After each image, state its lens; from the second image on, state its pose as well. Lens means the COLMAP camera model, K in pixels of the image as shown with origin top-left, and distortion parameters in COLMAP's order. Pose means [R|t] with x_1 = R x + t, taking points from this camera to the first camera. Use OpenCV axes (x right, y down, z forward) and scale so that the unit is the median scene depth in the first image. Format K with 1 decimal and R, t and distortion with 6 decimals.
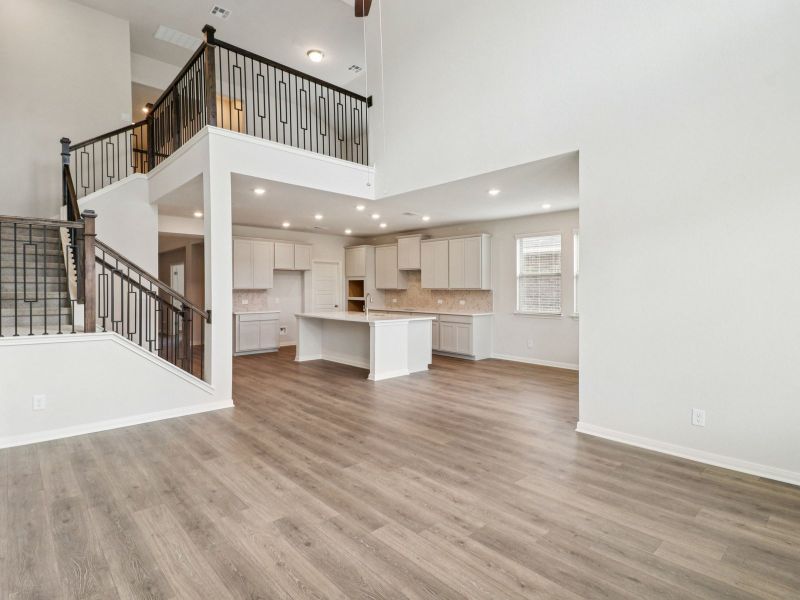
lens RADIAL K [[424.3, 0, 395.3], [0, 424.3, 295.6], [0, 0, 1]] dist [-0.000217, -0.001107]
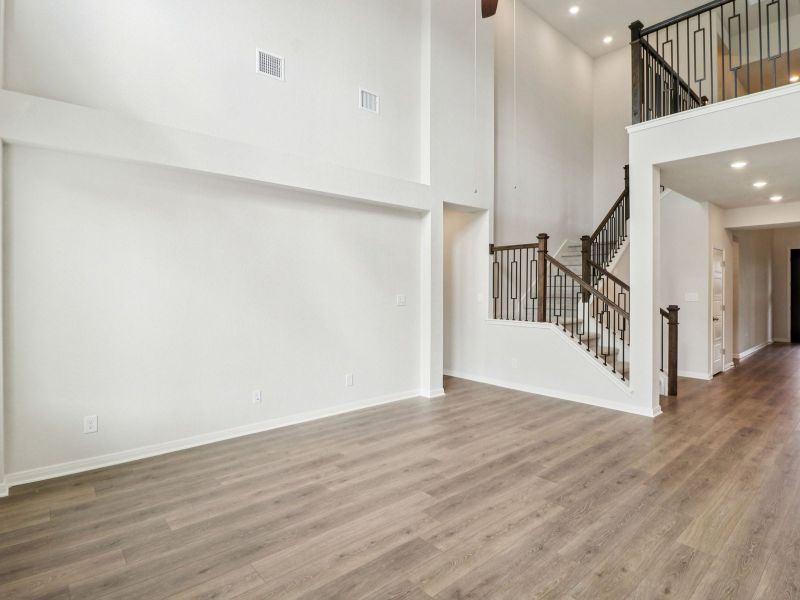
lens RADIAL K [[424.3, 0, 395.3], [0, 424.3, 295.6], [0, 0, 1]] dist [-0.000217, -0.001107]
pose [[-0.027063, 0.007188, -0.999608, 0.866435], [-0.014739, 0.999863, 0.007589, -0.003781], [0.999525, 0.014939, -0.026953, 0.717933]]
